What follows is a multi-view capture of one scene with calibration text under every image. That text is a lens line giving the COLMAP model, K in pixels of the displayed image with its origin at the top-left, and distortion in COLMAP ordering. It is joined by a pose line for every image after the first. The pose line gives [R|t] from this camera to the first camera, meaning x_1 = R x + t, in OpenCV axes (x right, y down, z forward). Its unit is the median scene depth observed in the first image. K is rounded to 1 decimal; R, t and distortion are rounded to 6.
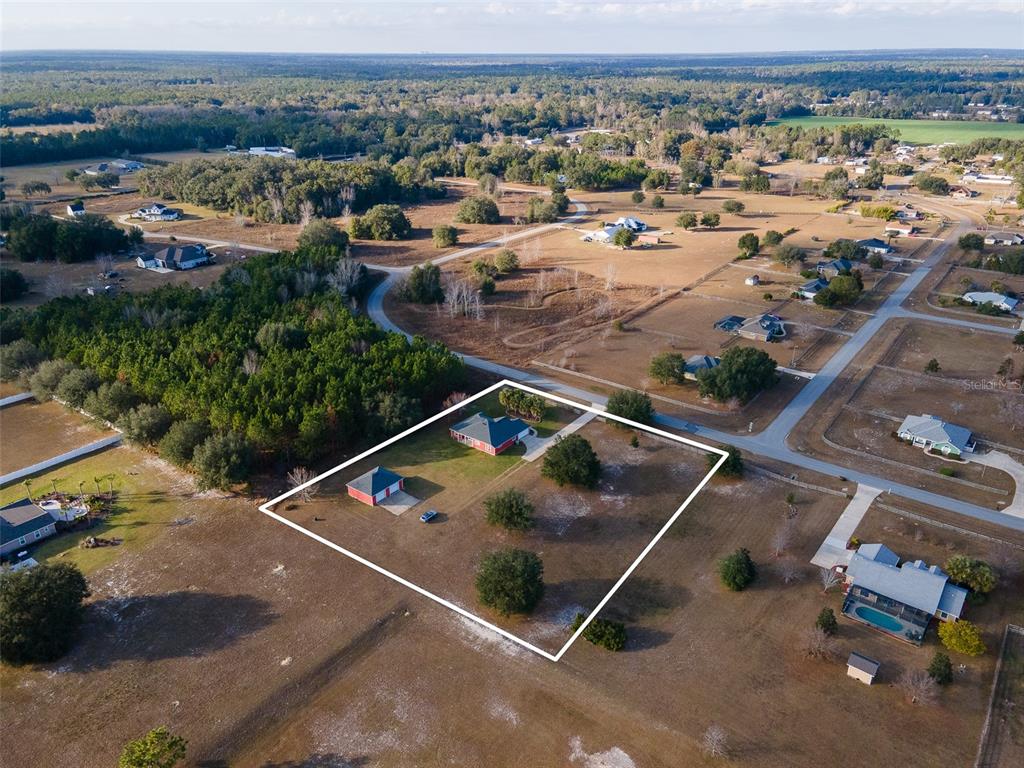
lens RADIAL K [[735.1, 0, 512.0], [0, 735.1, 384.0], [0, 0, 1]] dist [0.010097, 0.055789]
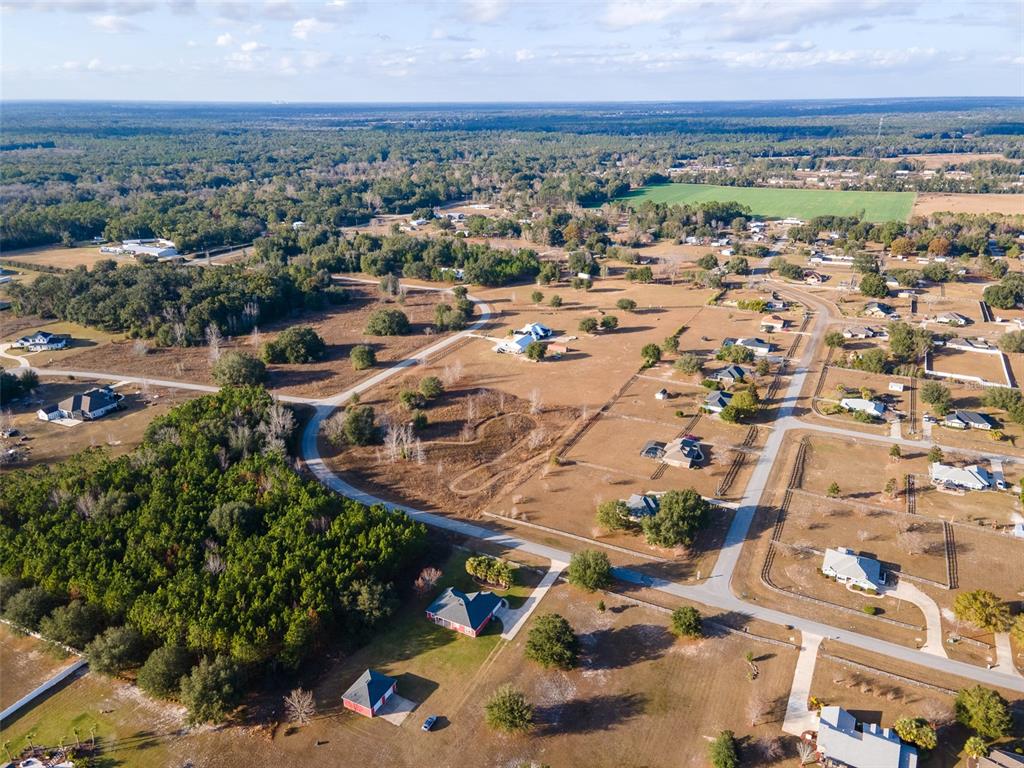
lens RADIAL K [[735.1, 0, 512.0], [0, 735.1, 384.0], [0, 0, 1]] dist [0.010097, 0.055789]
pose [[0.984844, -0.068191, 0.159478, -0.065684], [0.078146, 0.995311, -0.057002, -0.113178], [-0.154843, 0.068601, 0.985554, -0.039176]]
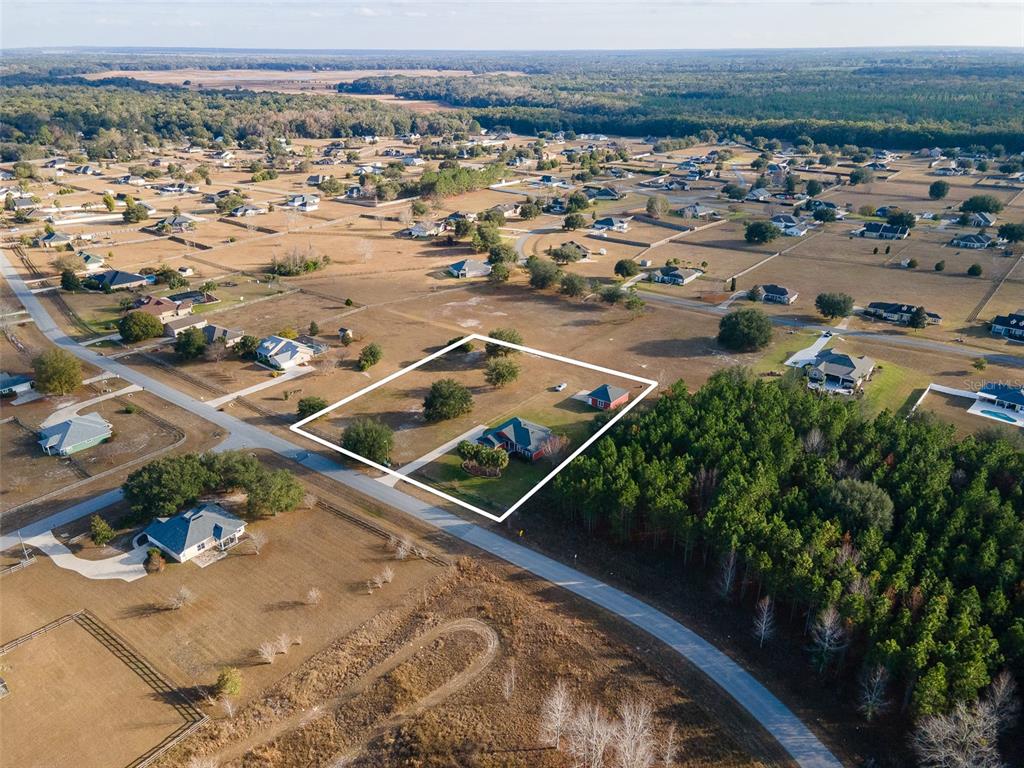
lens RADIAL K [[735.1, 0, 512.0], [0, 735.1, 384.0], [0, 0, 1]] dist [0.010097, 0.055789]
pose [[-0.999677, -0.013261, 0.021666, -0.023703], [0.007095, 0.673205, 0.739422, -0.419666], [-0.024391, 0.739337, -0.672894, 0.951902]]
